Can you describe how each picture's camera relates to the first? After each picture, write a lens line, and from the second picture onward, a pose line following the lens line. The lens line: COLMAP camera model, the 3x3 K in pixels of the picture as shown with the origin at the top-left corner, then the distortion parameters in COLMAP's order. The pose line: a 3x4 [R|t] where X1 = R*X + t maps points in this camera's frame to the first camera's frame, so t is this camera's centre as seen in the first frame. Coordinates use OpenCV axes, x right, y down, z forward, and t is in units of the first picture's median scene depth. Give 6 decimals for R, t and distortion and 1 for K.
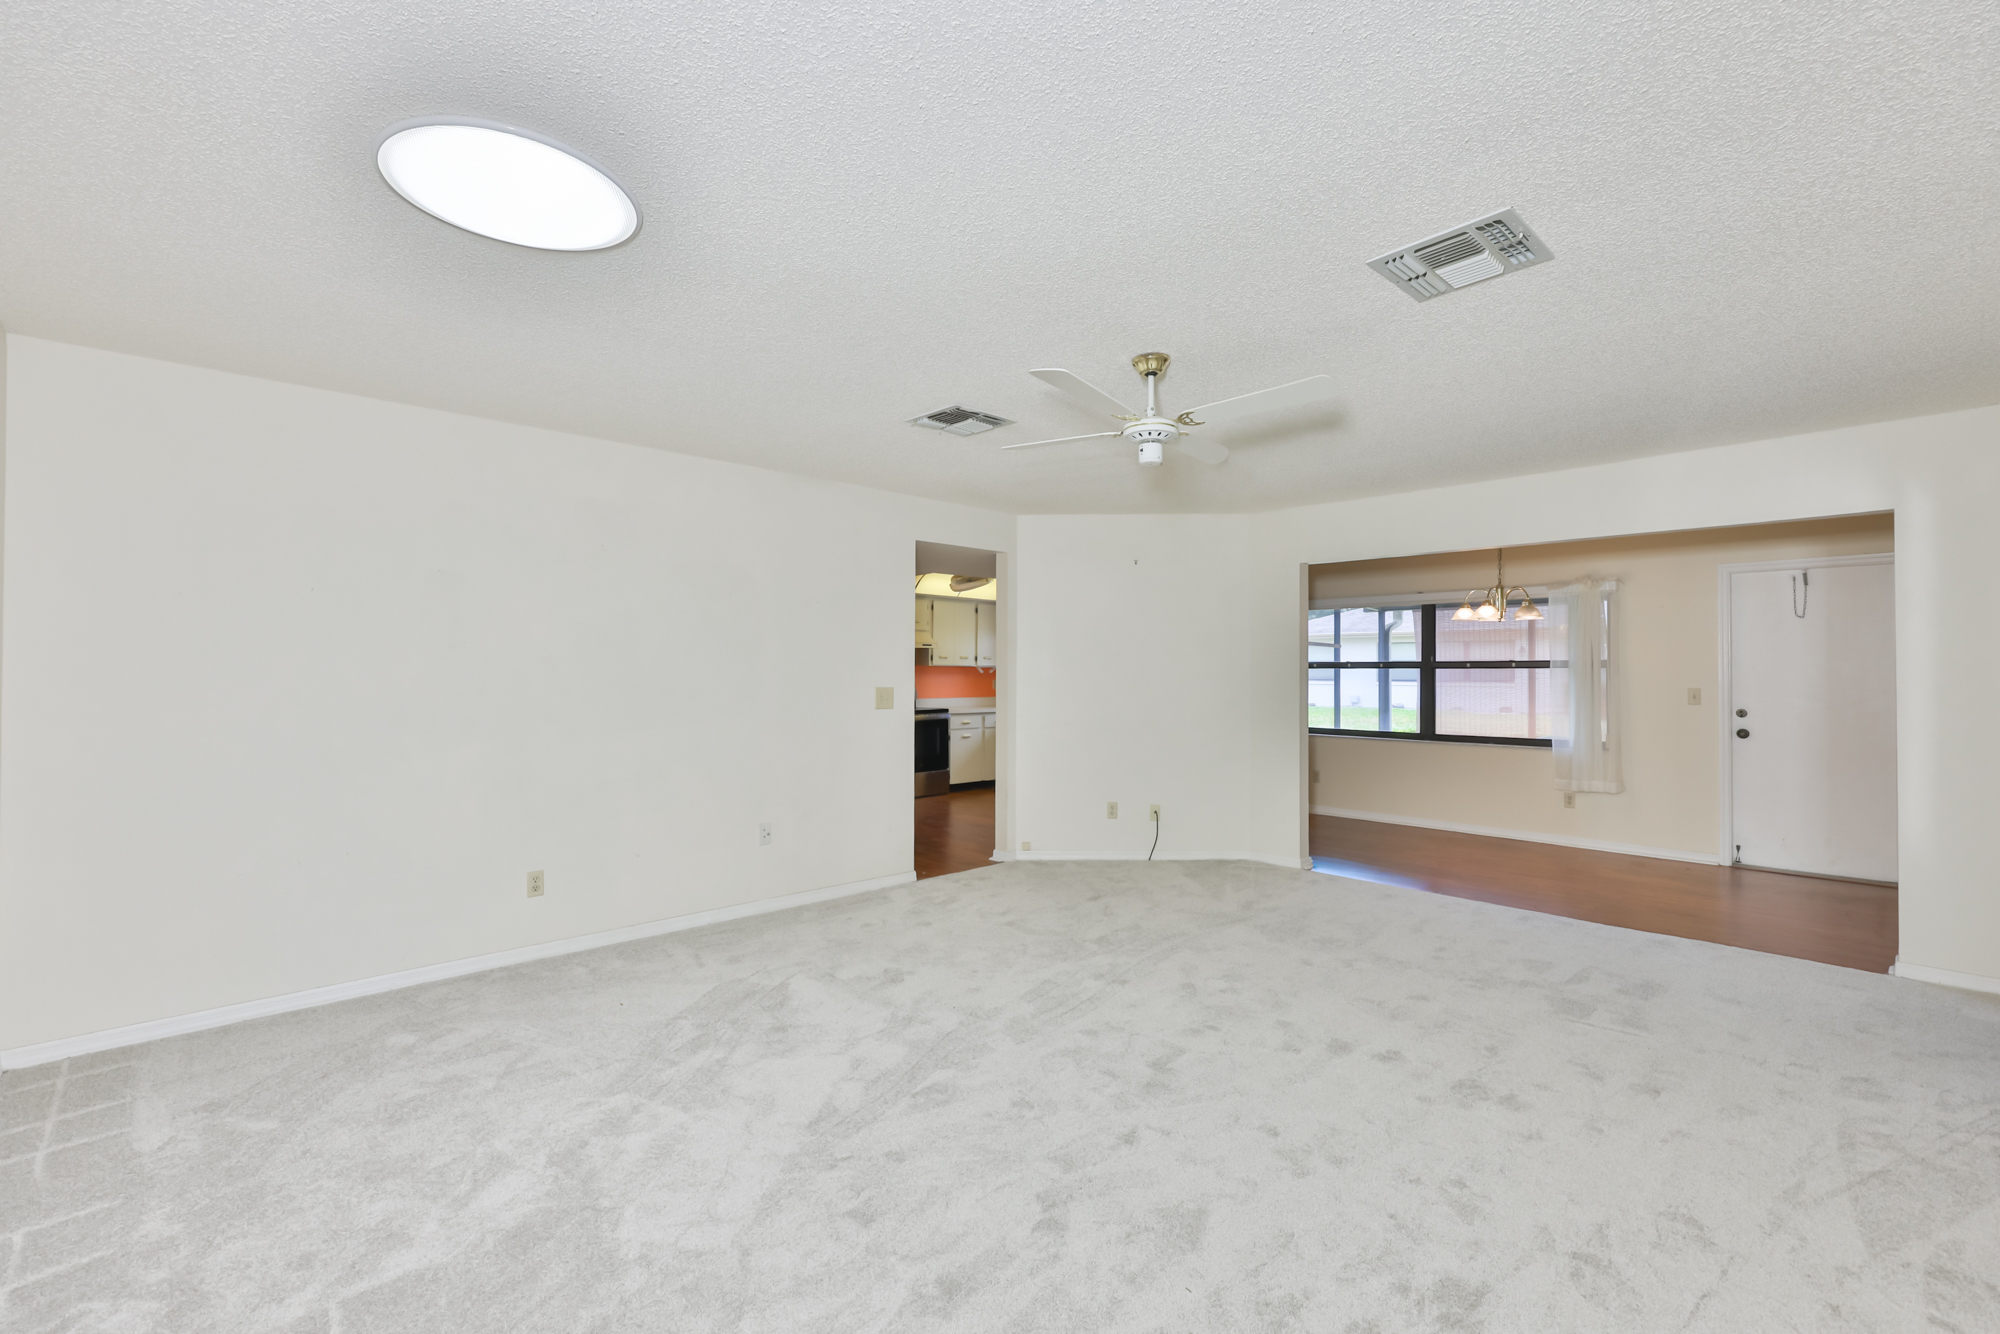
lens RADIAL K [[858.3, 0, 993.9], [0, 858.3, 675.3], [0, 0, 1]] dist [-0.004877, 0.000335]
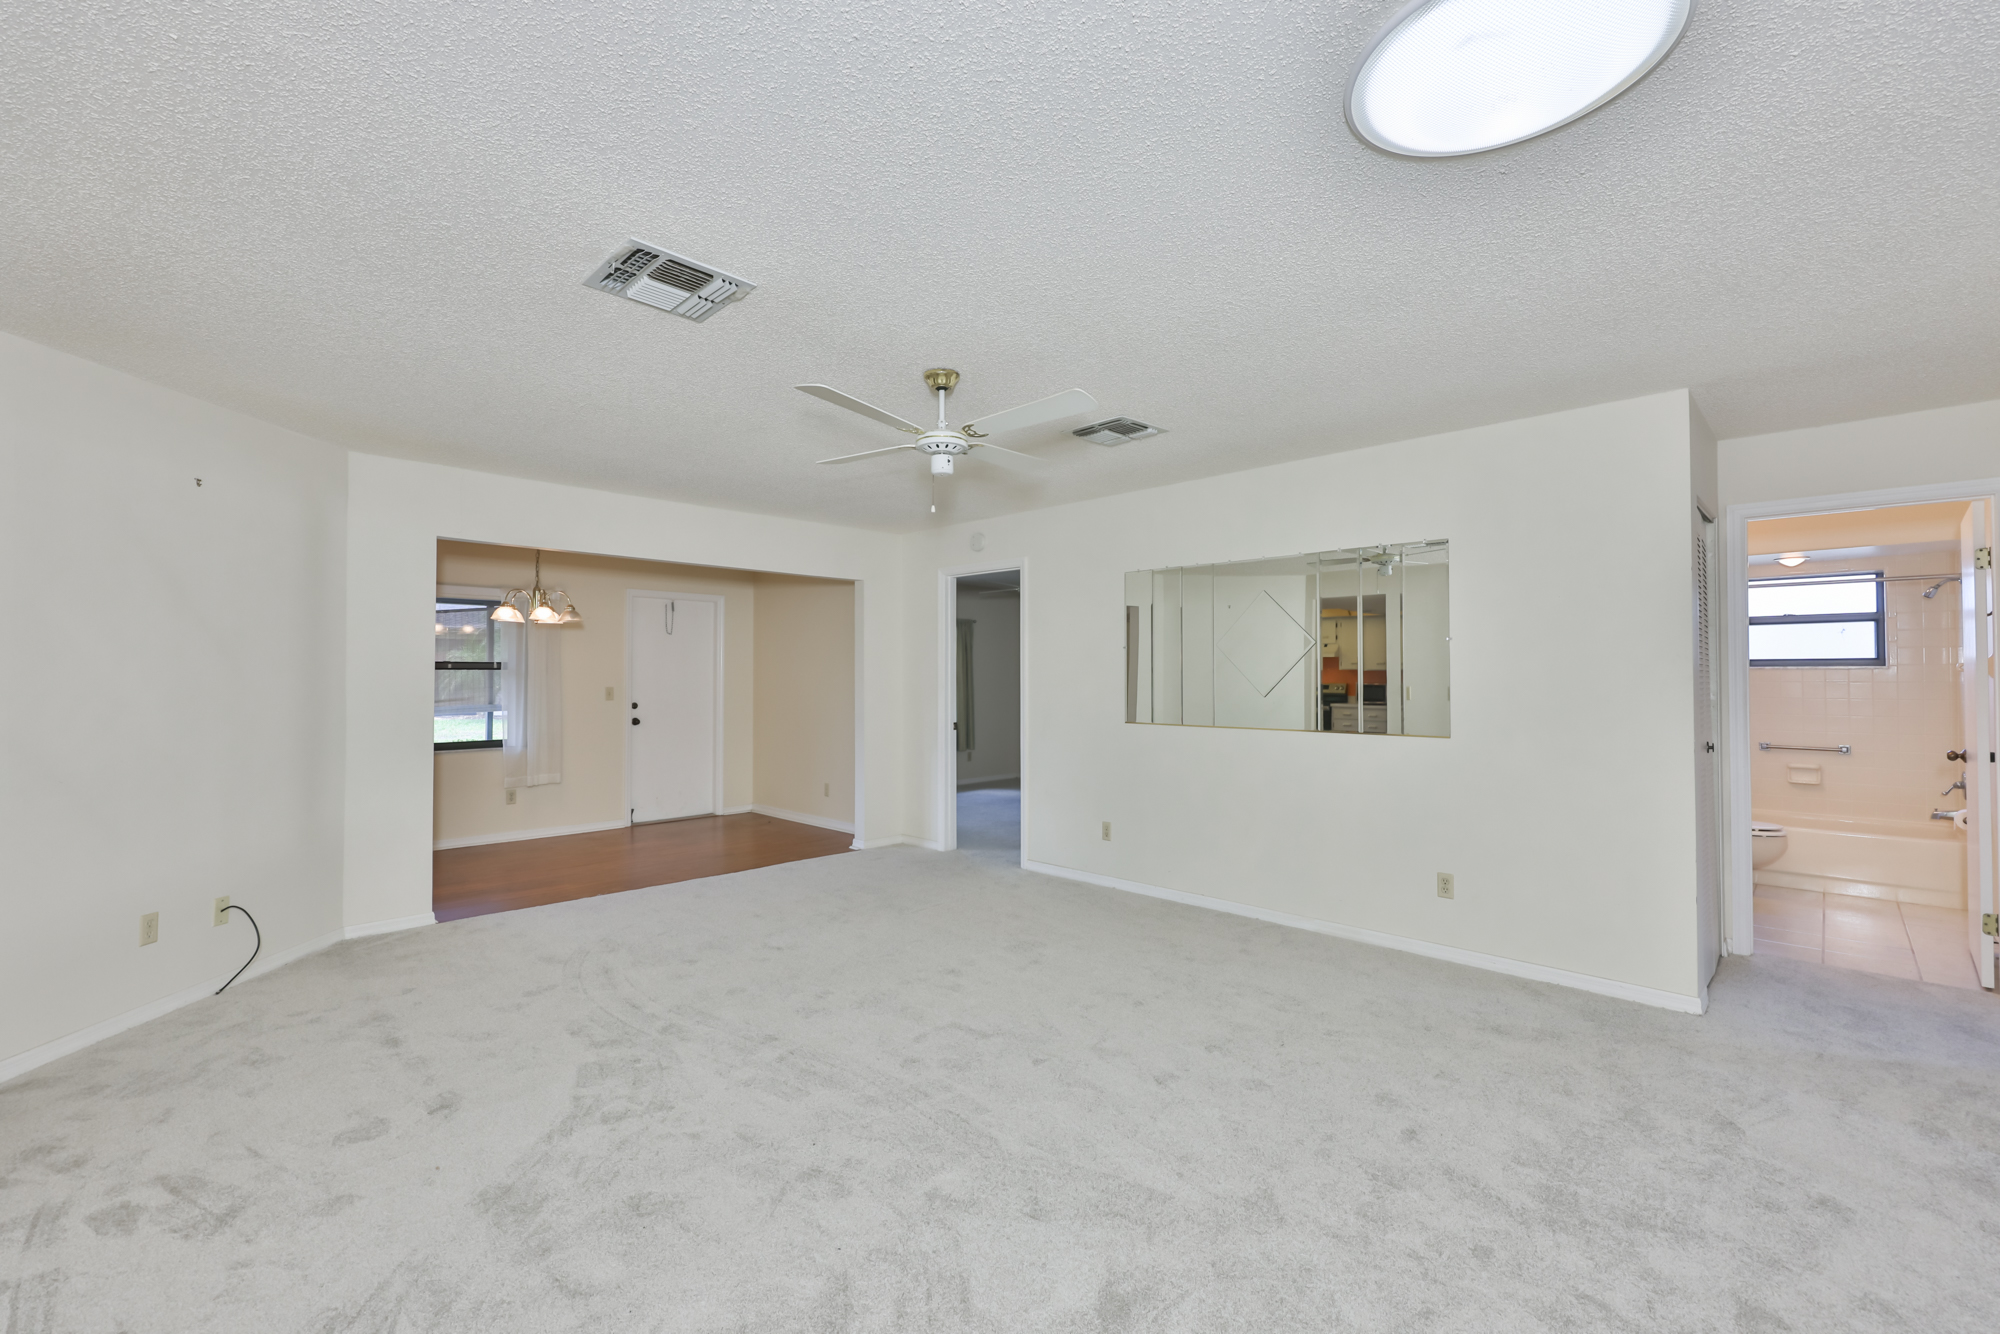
lens RADIAL K [[858.3, 0, 993.9], [0, 858.3, 675.3], [0, 0, 1]] dist [-0.004877, 0.000335]
pose [[-0.040205, -0.001836, 0.999190, -0.459449], [0.001672, 0.999997, 0.001905, -0.003494], [-0.999190, 0.001747, -0.040202, 0.526592]]
